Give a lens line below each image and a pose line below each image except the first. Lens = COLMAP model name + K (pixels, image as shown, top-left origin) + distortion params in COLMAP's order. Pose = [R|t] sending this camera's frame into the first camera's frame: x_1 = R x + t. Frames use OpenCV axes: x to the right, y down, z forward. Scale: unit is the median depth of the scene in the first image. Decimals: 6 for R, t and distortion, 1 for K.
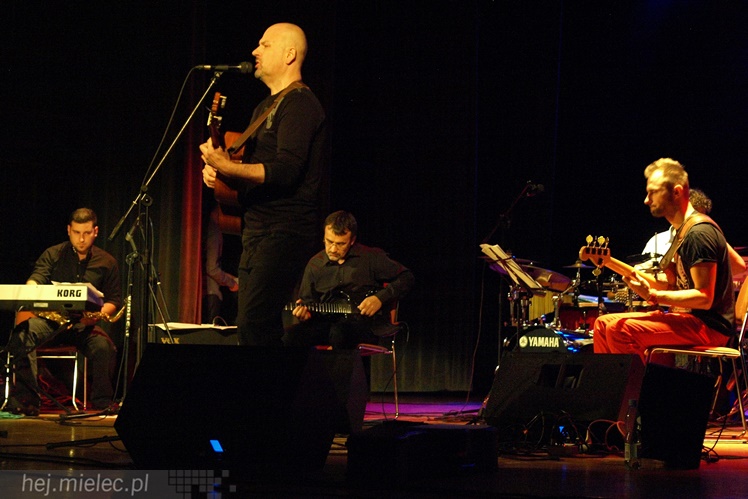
lens RADIAL K [[1560.1, 0, 370.3], [0, 1560.1, 249.7], [0, 0, 1]] dist [-0.036260, 0.000000]
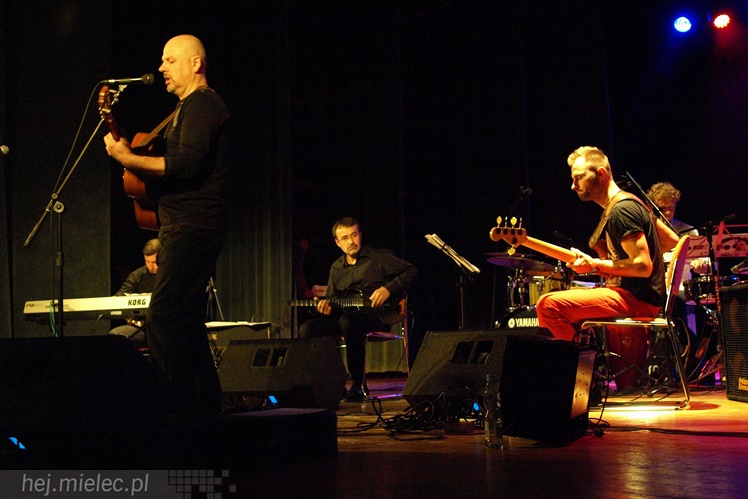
lens RADIAL K [[1072.4, 0, 368.0], [0, 1072.4, 232.2], [0, 0, 1]] dist [-0.028234, 0.000000]
pose [[0.985699, -0.063186, -0.156219, 0.122714], [0.057044, 0.997424, -0.043493, 0.020470], [0.158565, 0.033960, 0.986764, 0.202382]]
